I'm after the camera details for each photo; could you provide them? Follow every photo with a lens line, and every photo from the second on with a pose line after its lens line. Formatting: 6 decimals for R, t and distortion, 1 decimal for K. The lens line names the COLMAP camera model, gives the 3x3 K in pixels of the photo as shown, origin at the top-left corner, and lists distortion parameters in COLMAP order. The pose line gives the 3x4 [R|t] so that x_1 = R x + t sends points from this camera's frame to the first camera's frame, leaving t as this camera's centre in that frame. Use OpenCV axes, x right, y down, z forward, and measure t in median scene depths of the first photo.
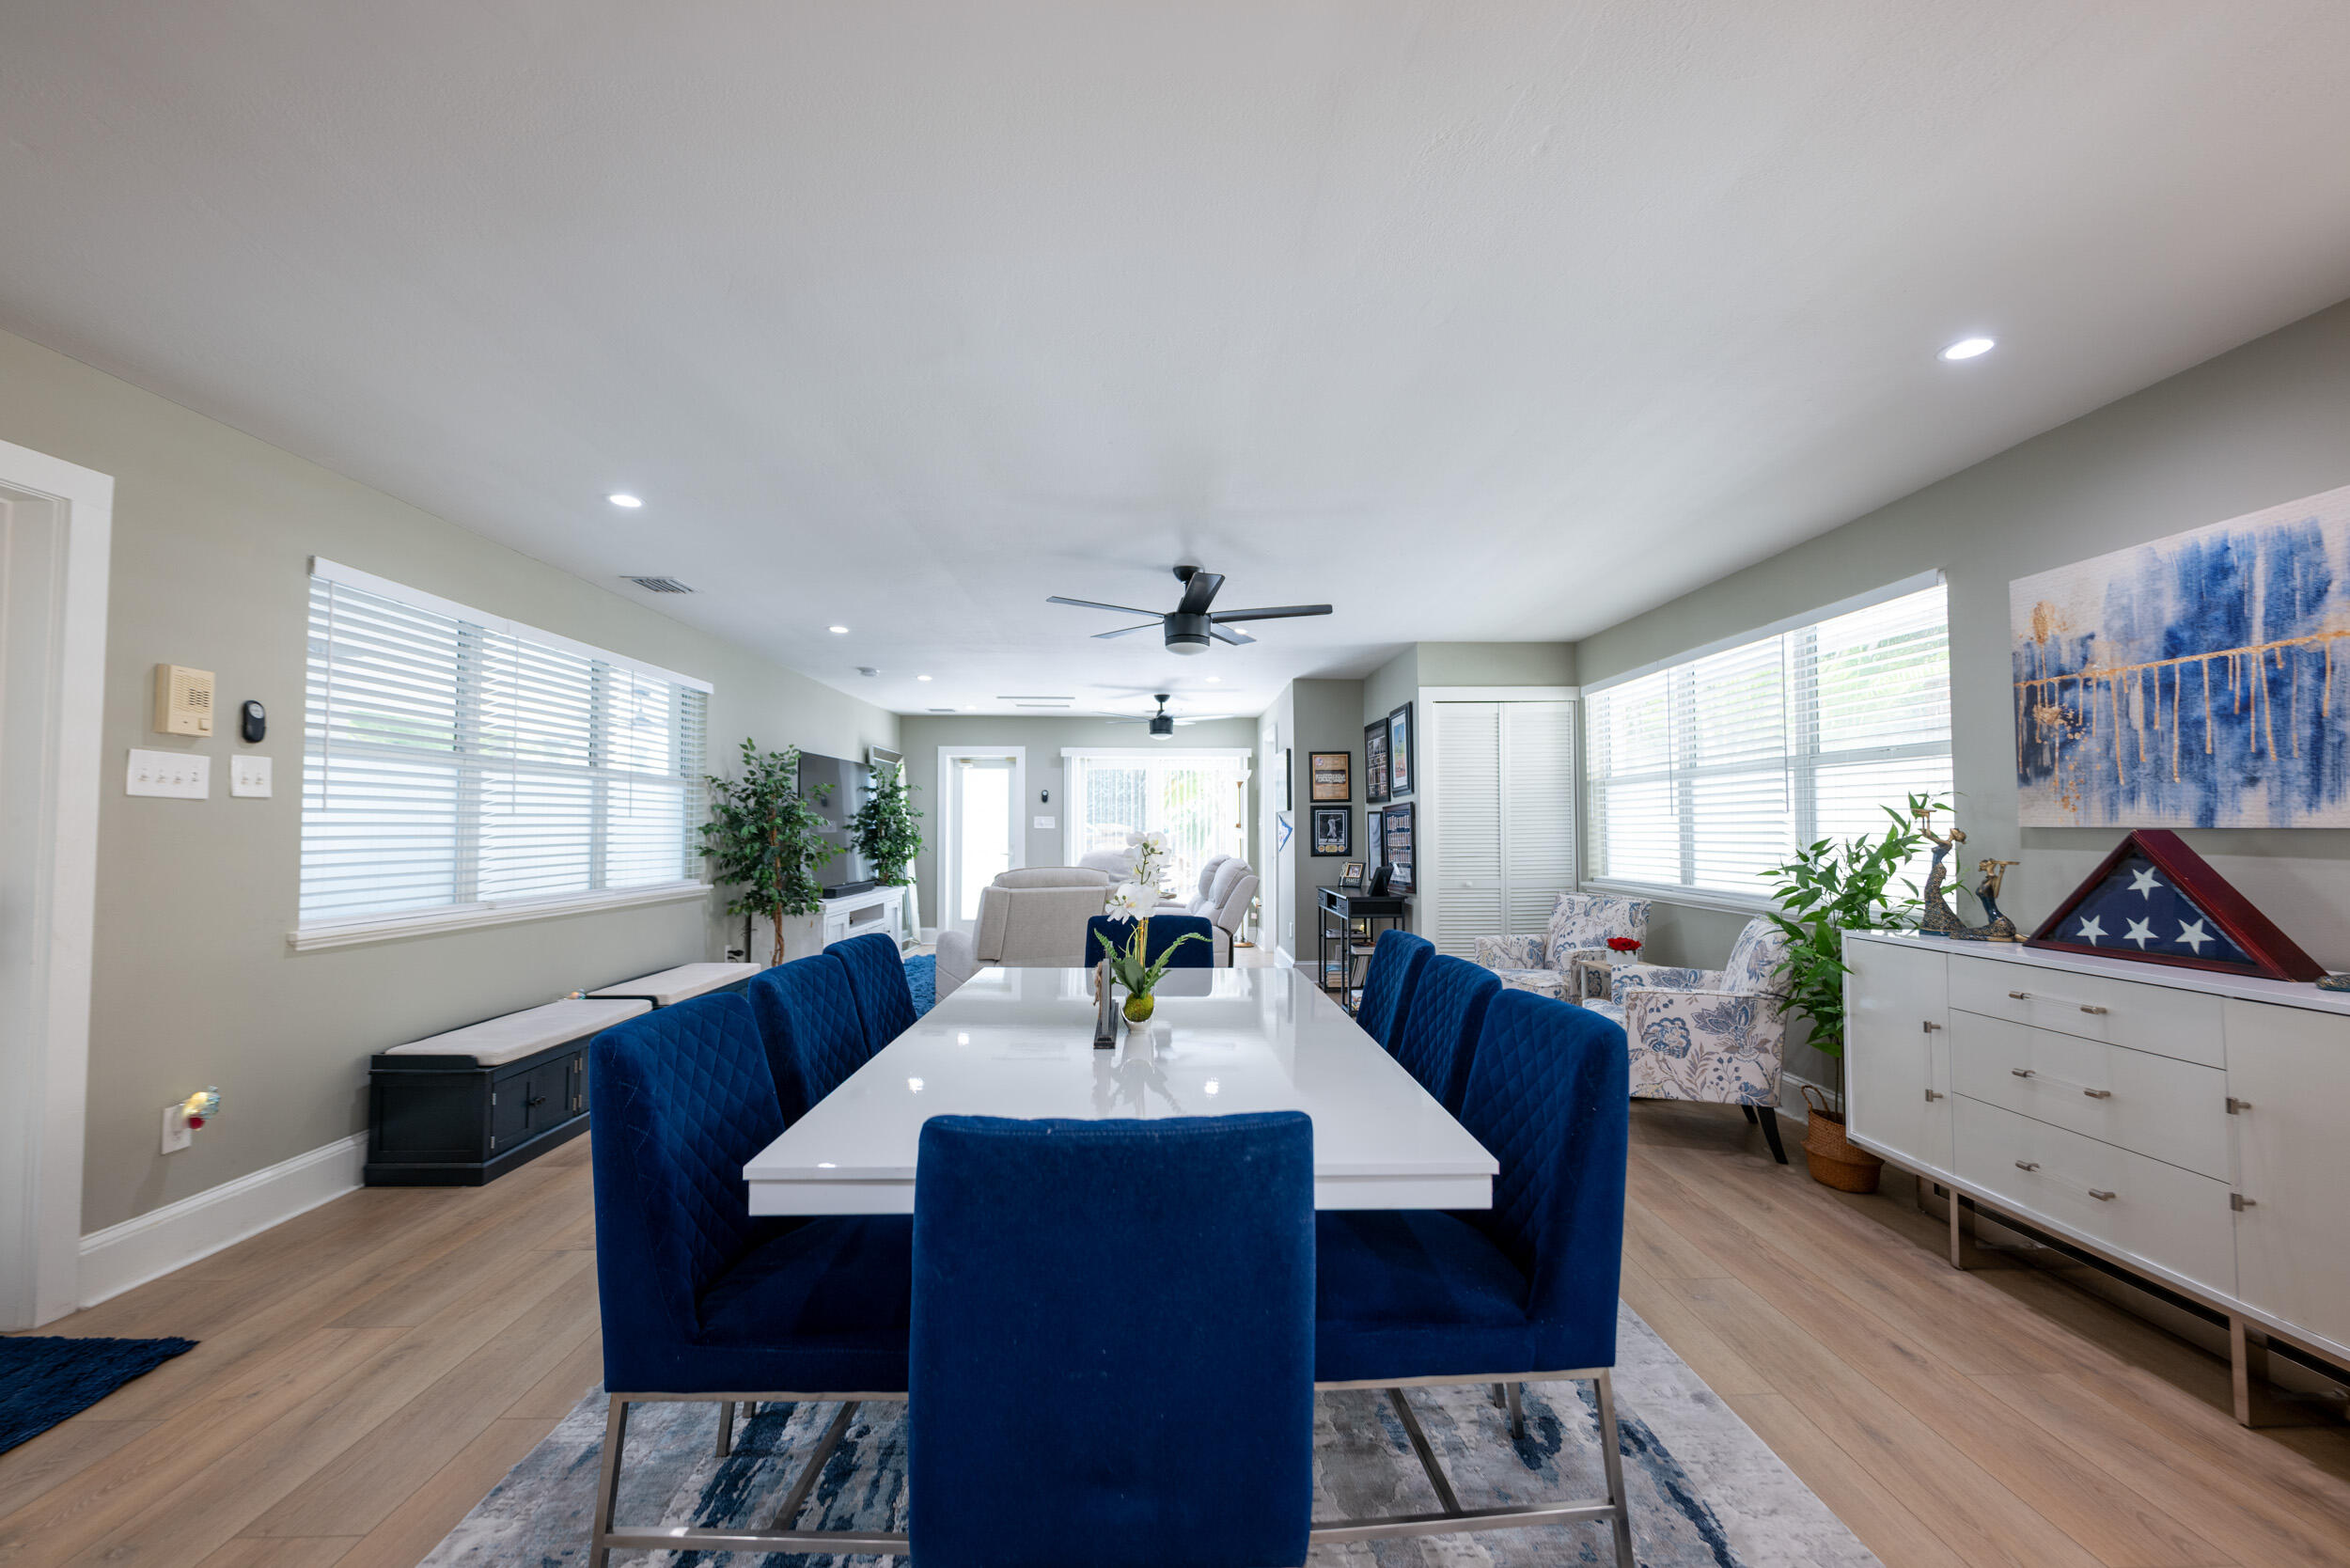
lens RADIAL K [[967.9, 0, 1192.7], [0, 967.9, 791.3], [0, 0, 1]] dist [-0.003431, -0.000401]
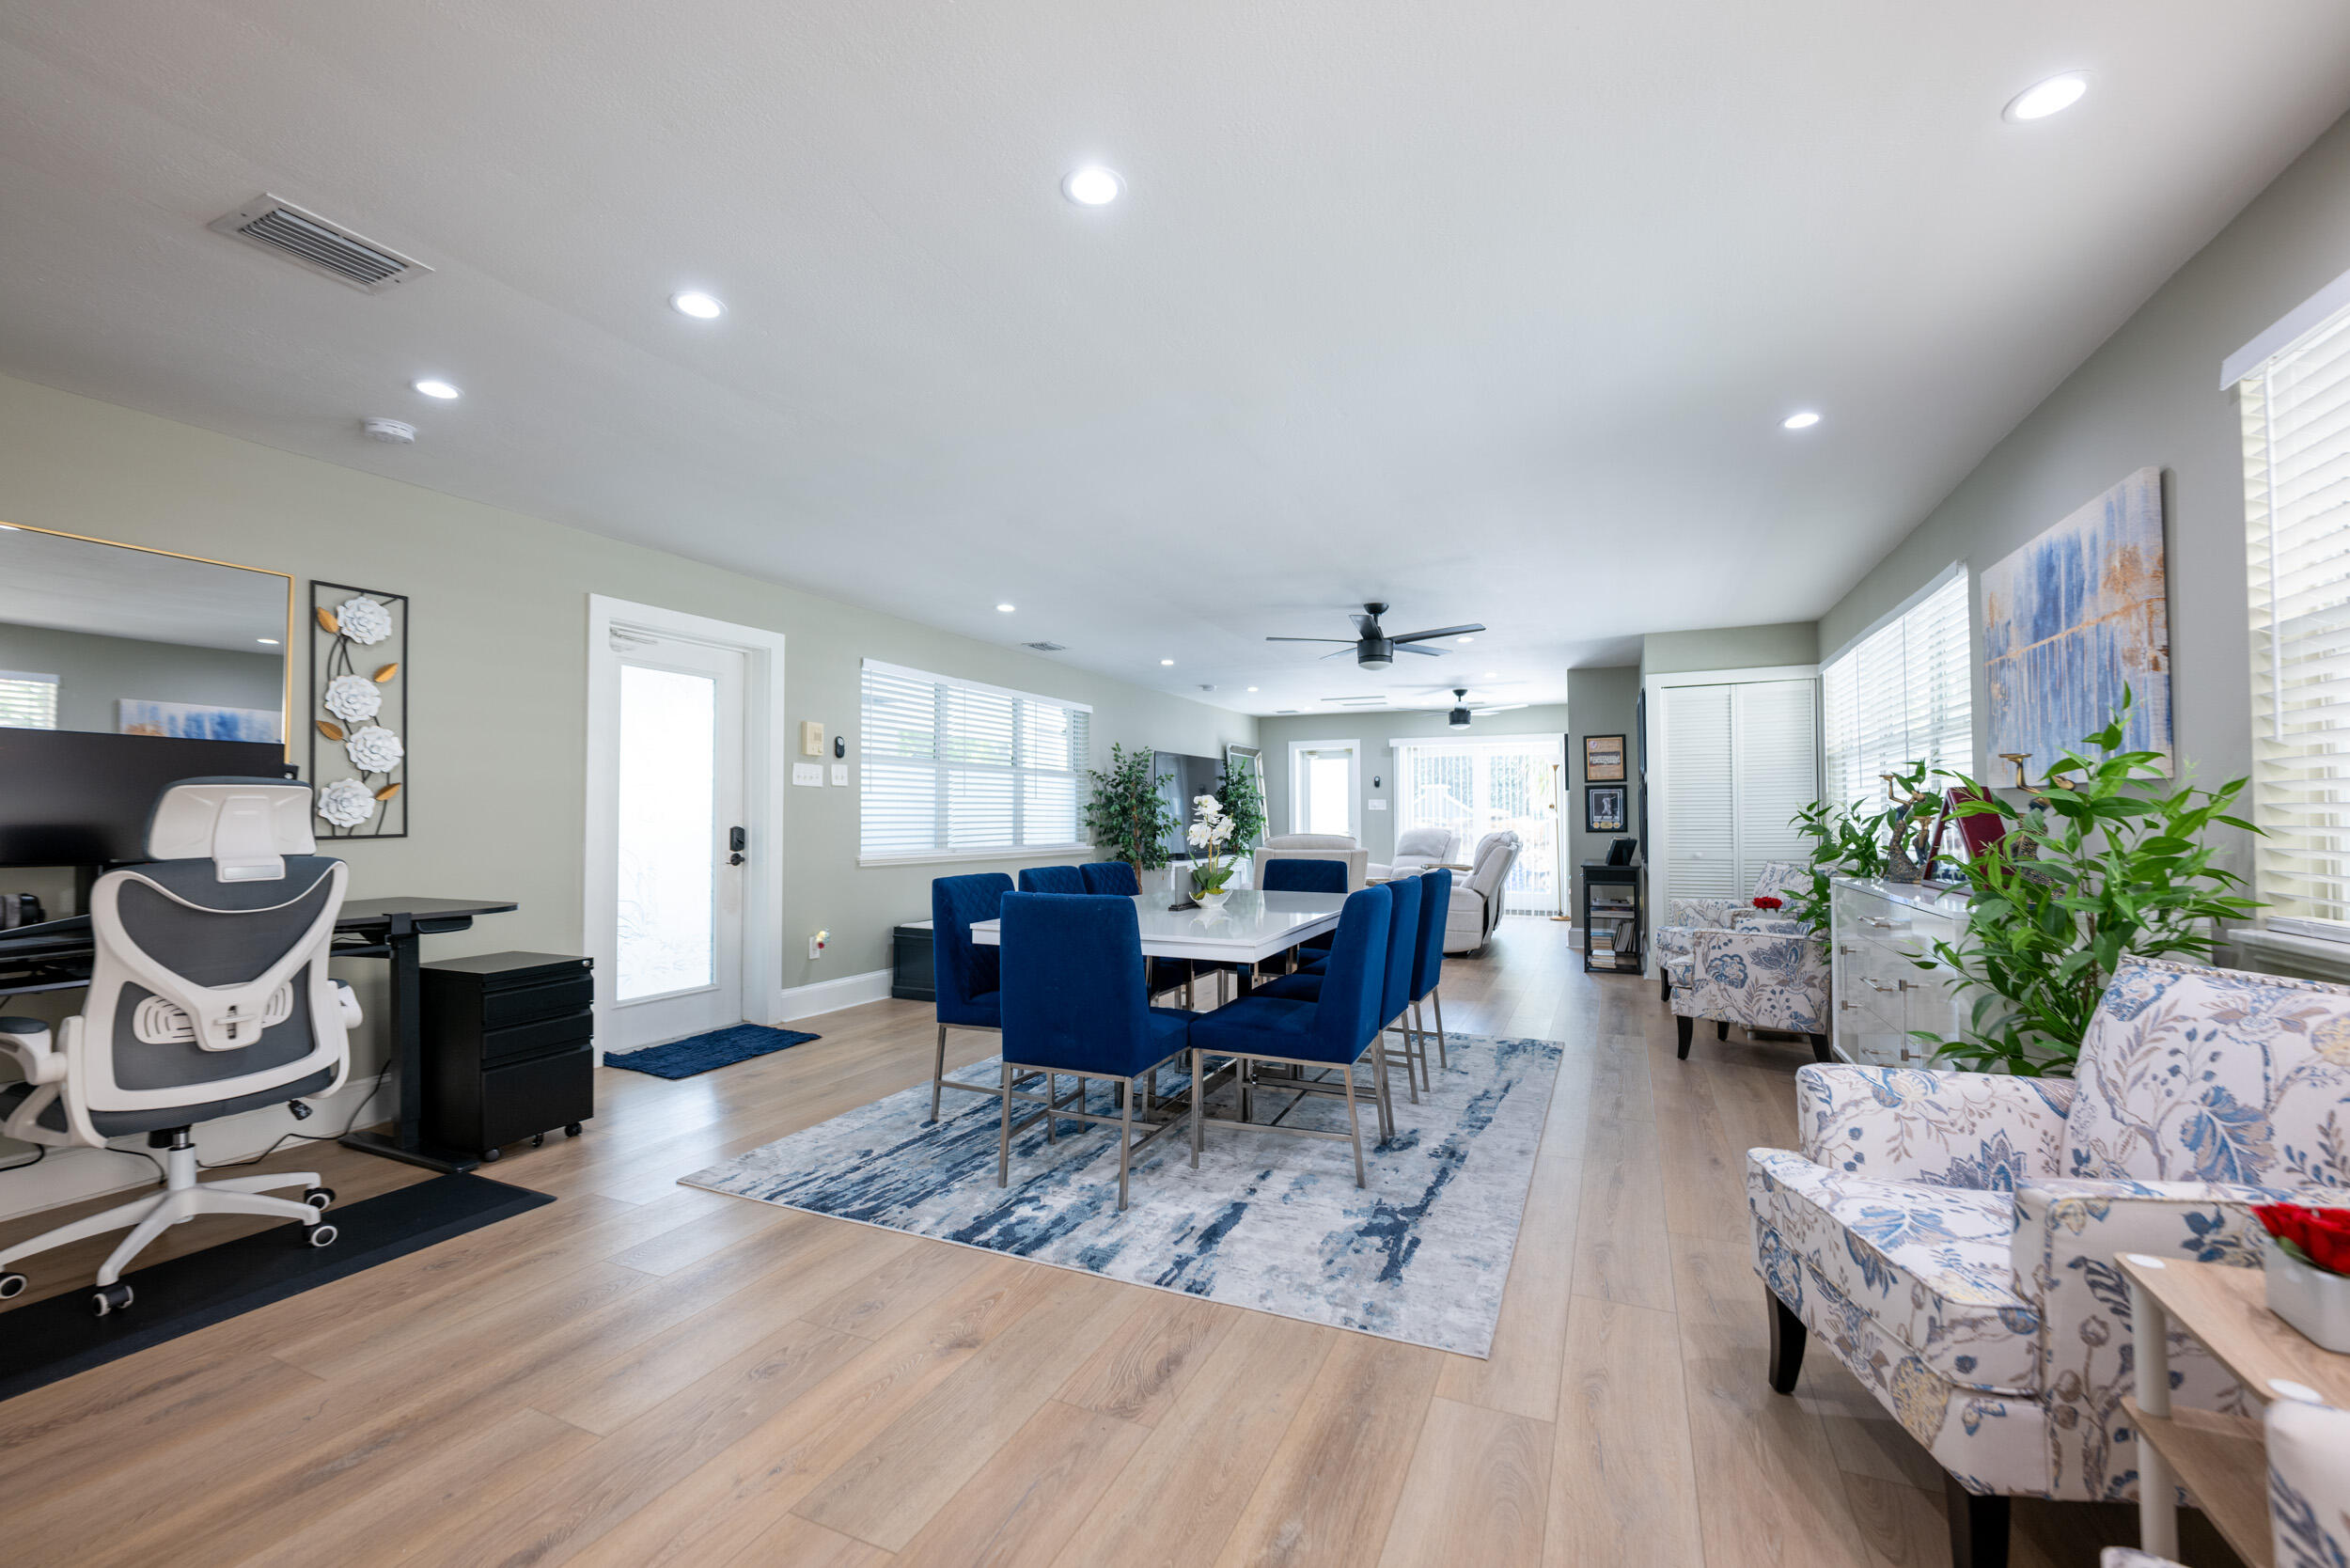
lens RADIAL K [[967.9, 0, 1184.0], [0, 967.9, 796.1], [0, 0, 1]] dist [-0.003431, -0.000401]
pose [[0.897237, -0.010452, -0.441425, 0.588425], [0.017352, 0.999782, 0.011597, 0.018516], [0.441208, -0.018065, 0.897223, -0.516538]]
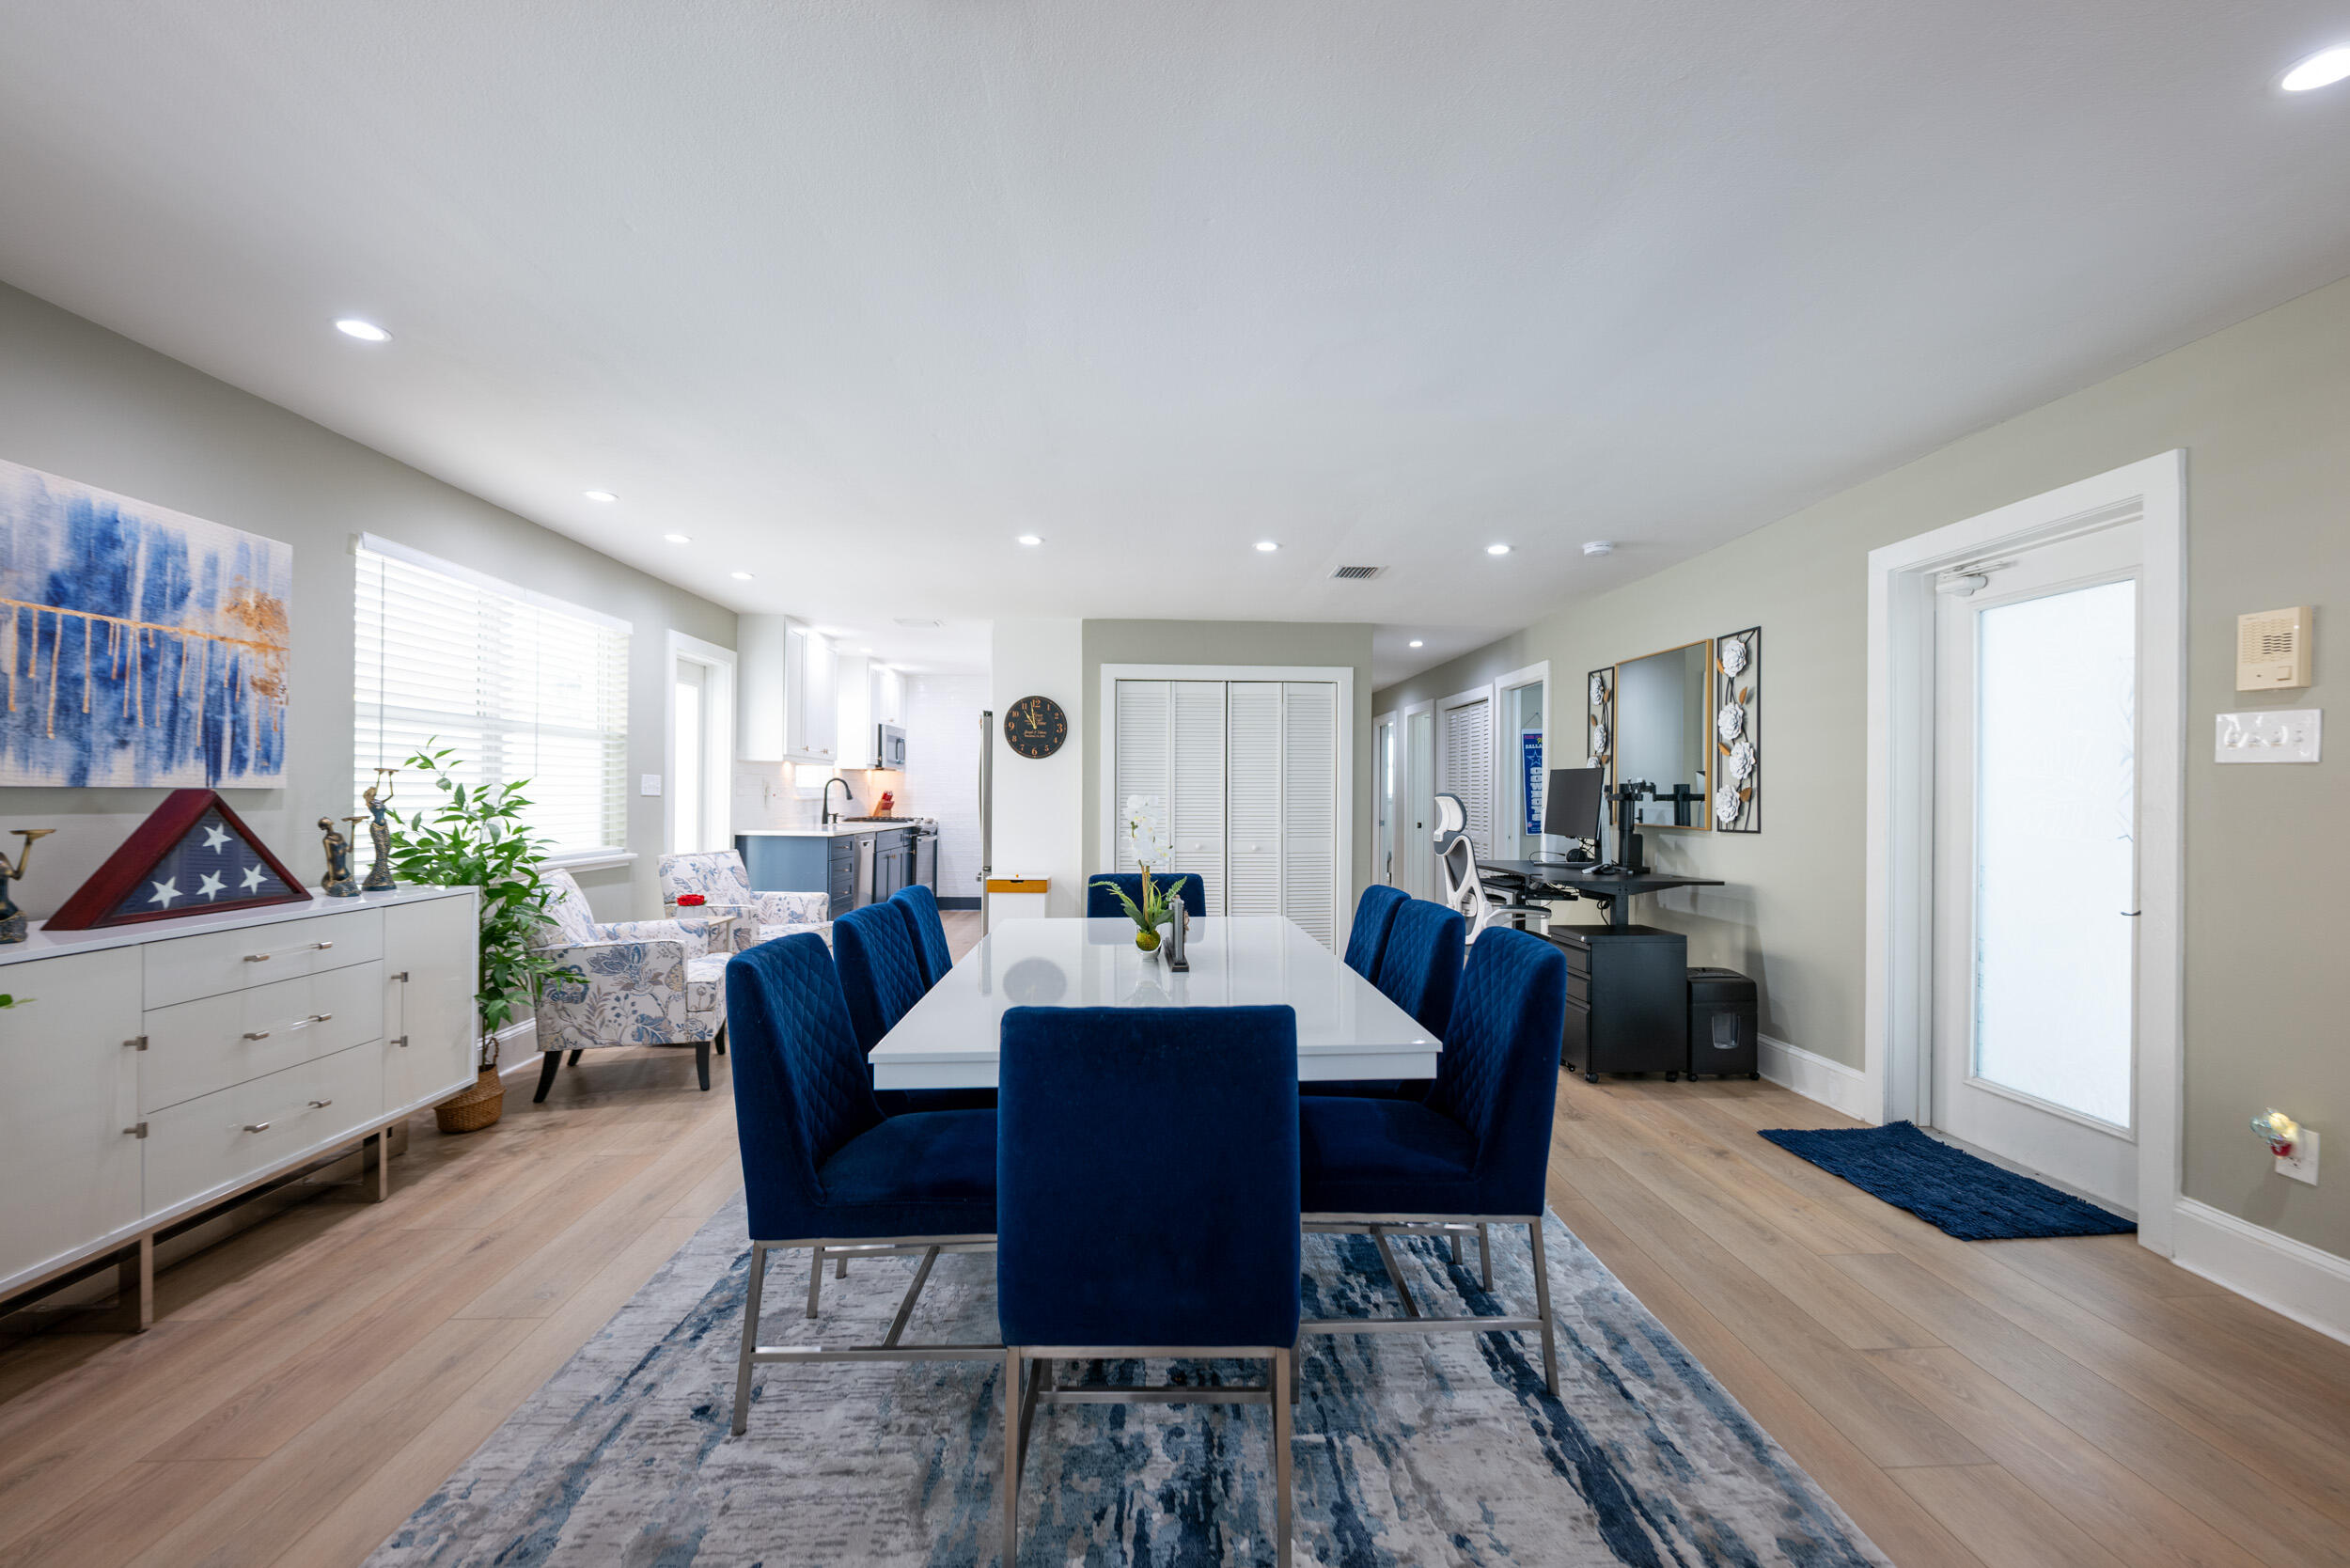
lens RADIAL K [[967.9, 0, 1203.4], [0, 967.9, 789.8], [0, 0, 1]] dist [-0.003431, -0.000401]
pose [[-0.999541, -0.005077, -0.029853, -0.073808], [-0.003858, 0.999162, -0.040746, 0.073147], [0.030035, -0.040612, -0.998723, 1.927144]]
